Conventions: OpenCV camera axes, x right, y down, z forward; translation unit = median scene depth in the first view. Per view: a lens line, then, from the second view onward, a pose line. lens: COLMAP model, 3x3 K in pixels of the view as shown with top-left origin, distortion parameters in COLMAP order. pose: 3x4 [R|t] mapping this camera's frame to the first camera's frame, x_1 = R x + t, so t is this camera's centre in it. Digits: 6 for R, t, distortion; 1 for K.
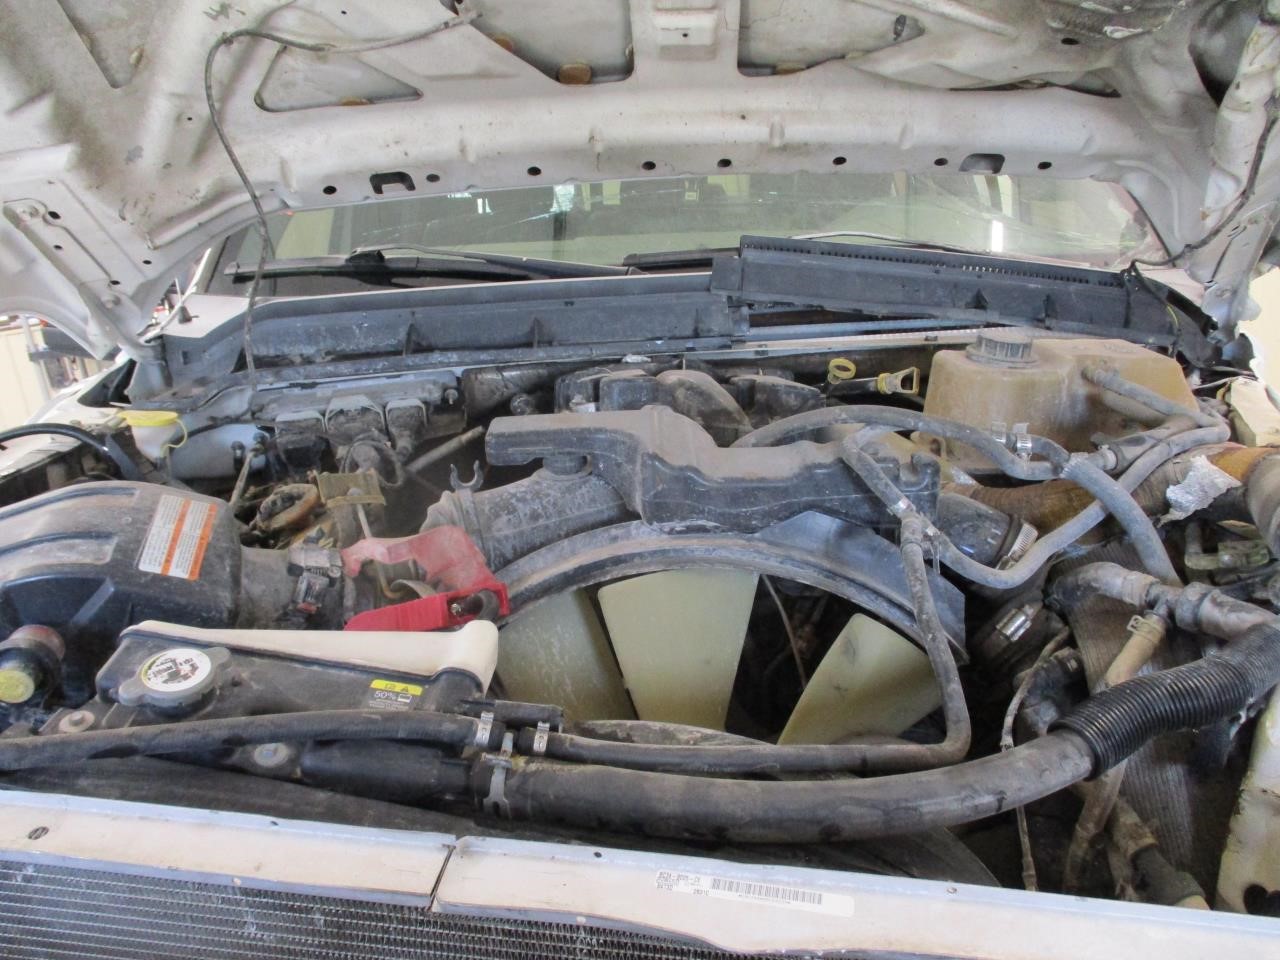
lens RADIAL K [[1065.8, 0, 640.0], [0, 1065.8, 480.0], [0, 0, 1]] dist [-0.033548, 0.043888]
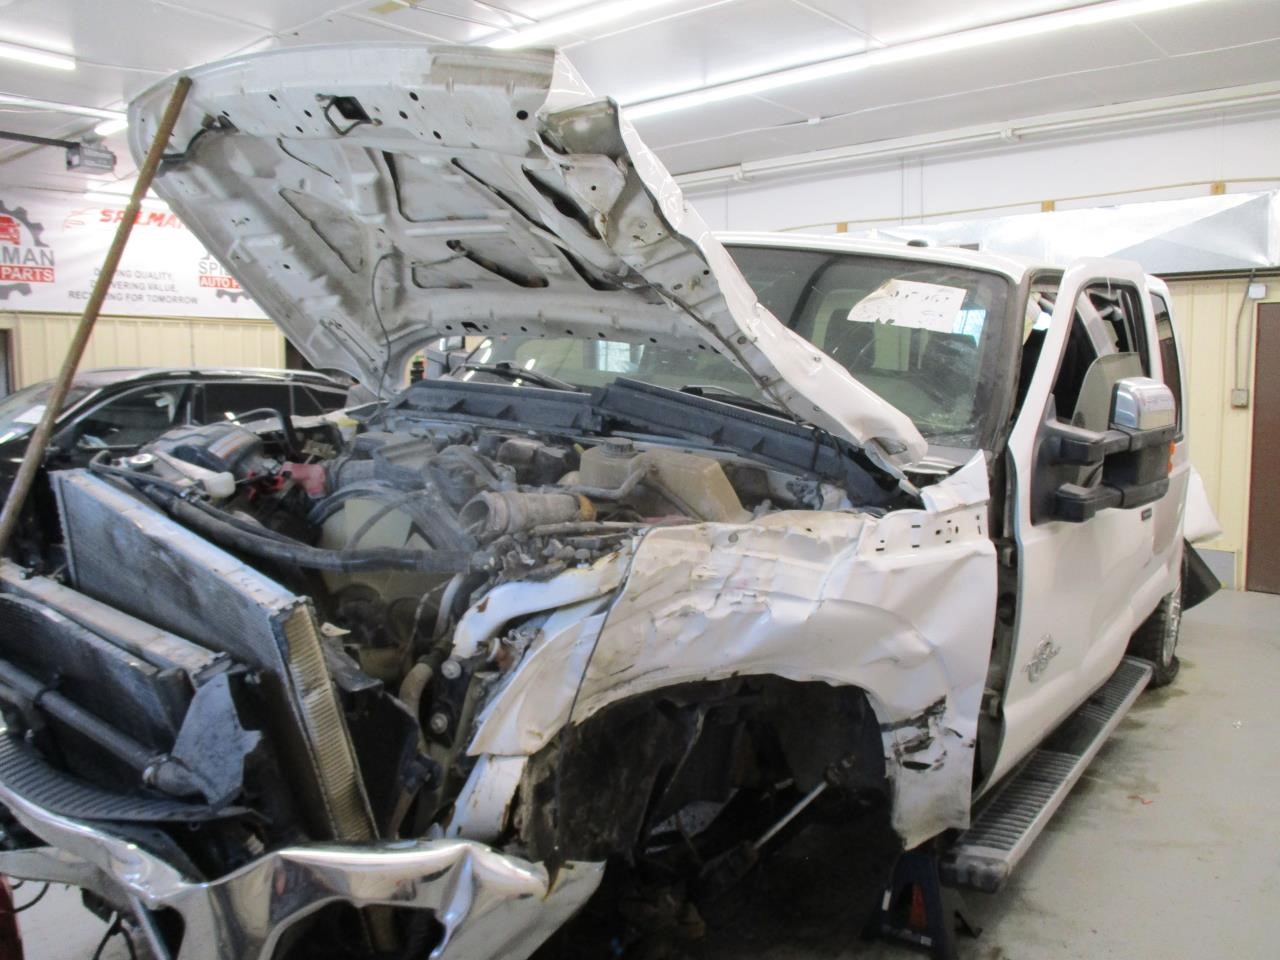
lens RADIAL K [[1065.8, 0, 640.0], [0, 1065.8, 480.0], [0, 0, 1]] dist [-0.033548, 0.043888]
pose [[0.782887, 0.186073, -0.593687, 1.300677], [-0.265173, 0.963013, -0.047853, 0.000880], [0.562824, 0.194893, 0.803272, -0.360891]]
